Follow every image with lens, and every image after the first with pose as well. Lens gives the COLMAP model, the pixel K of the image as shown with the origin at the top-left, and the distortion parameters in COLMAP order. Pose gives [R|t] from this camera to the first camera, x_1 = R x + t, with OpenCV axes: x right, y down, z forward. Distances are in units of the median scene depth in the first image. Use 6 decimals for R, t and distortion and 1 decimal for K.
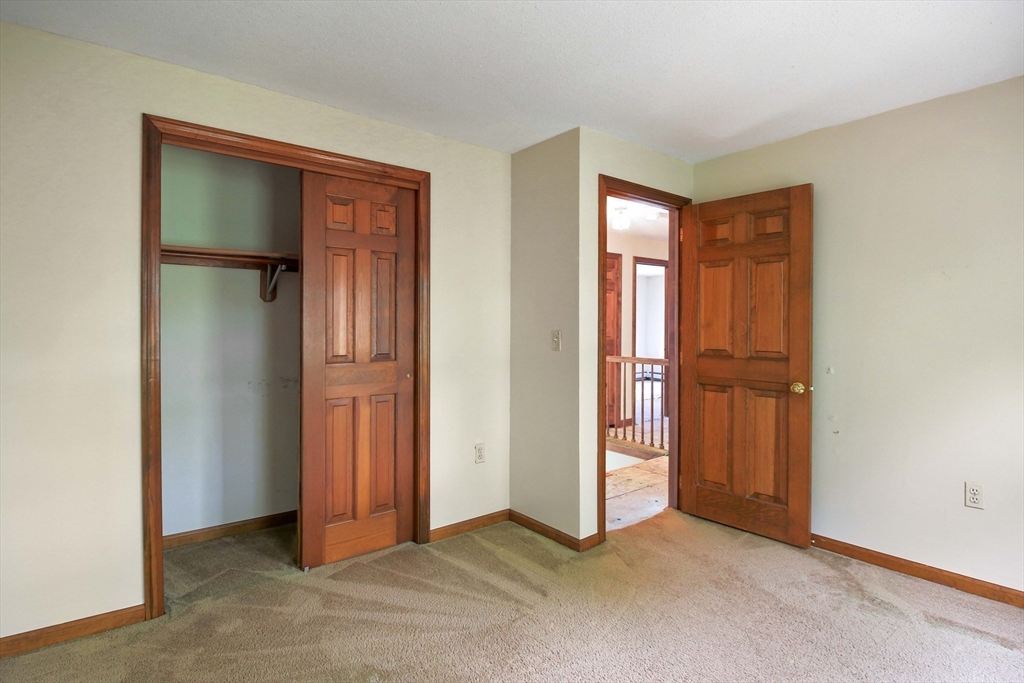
lens RADIAL K [[512.1, 0, 509.6], [0, 512.1, 326.7], [0, 0, 1]] dist [-0.030669, -0.000336]
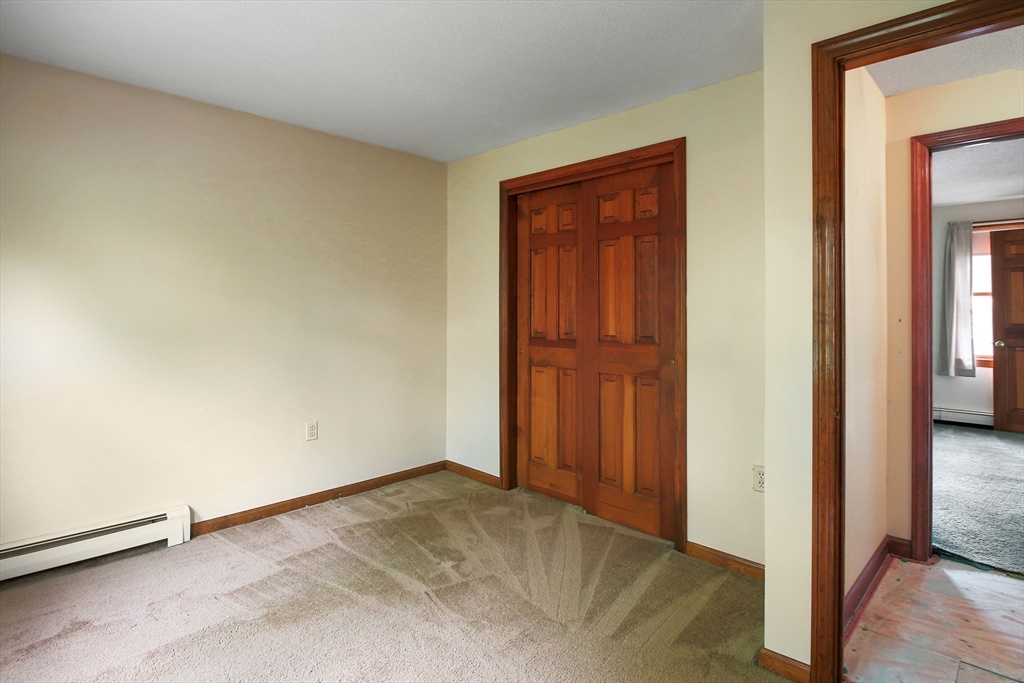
lens RADIAL K [[530.6, 0, 512.1], [0, 530.6, 306.3], [0, 0, 1]] dist [-0.001356, -0.011641]
pose [[0.121471, -0.006100, -0.992576, 0.764187], [-0.002065, 0.999977, -0.006398, 0.000332], [0.992593, 0.002826, 0.121455, 0.622489]]
